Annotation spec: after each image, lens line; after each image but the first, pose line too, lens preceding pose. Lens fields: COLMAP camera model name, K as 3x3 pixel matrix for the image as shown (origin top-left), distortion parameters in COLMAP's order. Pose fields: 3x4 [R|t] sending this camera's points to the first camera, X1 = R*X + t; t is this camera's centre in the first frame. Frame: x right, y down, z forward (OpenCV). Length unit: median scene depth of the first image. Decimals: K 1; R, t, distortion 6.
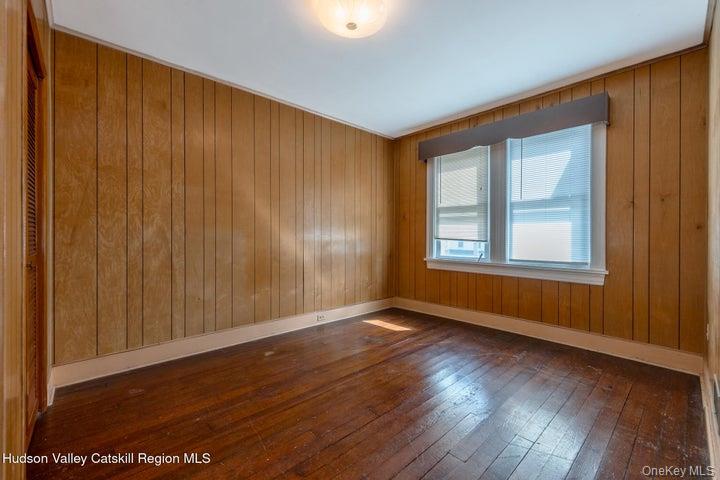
lens RADIAL K [[315.9, 0, 359.5], [0, 315.9, 236.3], [0, 0, 1]] dist [-0.001936, 0.000781]
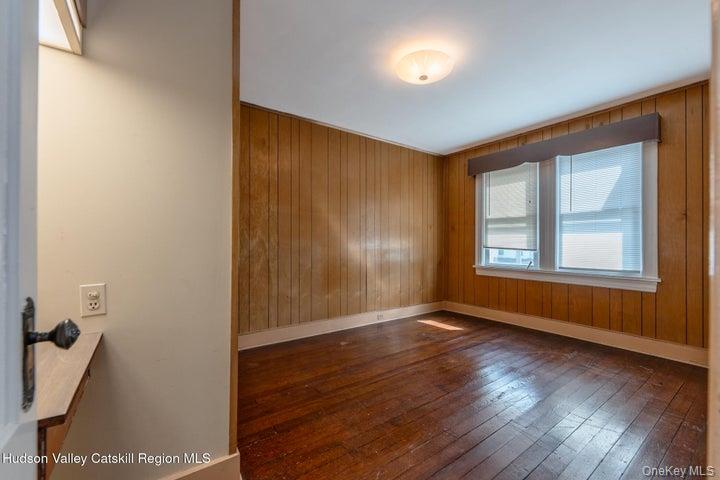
lens RADIAL K [[305.4, 0, 355.0], [0, 305.4, 241.4], [0, 0, 1]] dist [0.001466, -0.000805]
pose [[0.990839, -0.000835, -0.135049, -0.084247], [-0.000236, 0.999969, -0.007915, -0.007142], [0.135052, 0.007874, 0.990807, -0.145092]]
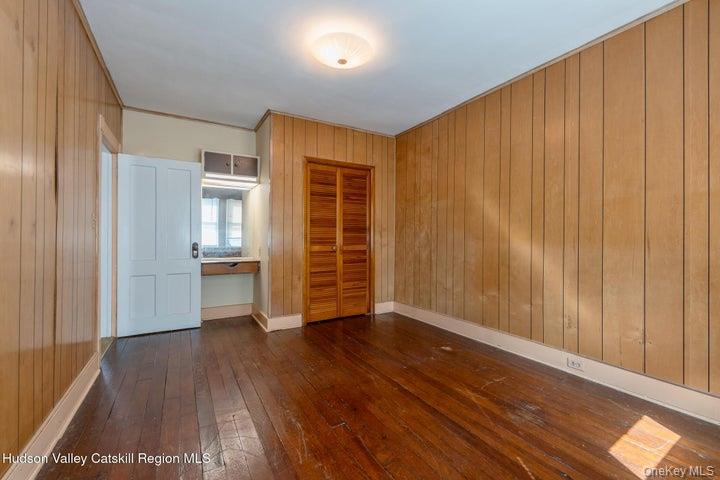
lens RADIAL K [[305.4, 0, 381.0], [0, 305.4, 239.1], [0, 0, 1]] dist [0.001466, -0.000805]
pose [[-0.205936, -0.012474, -0.978486, 0.748672], [-0.013501, 0.999860, -0.009905, 0.020370], [0.978472, 0.011171, -0.206076, 0.982101]]
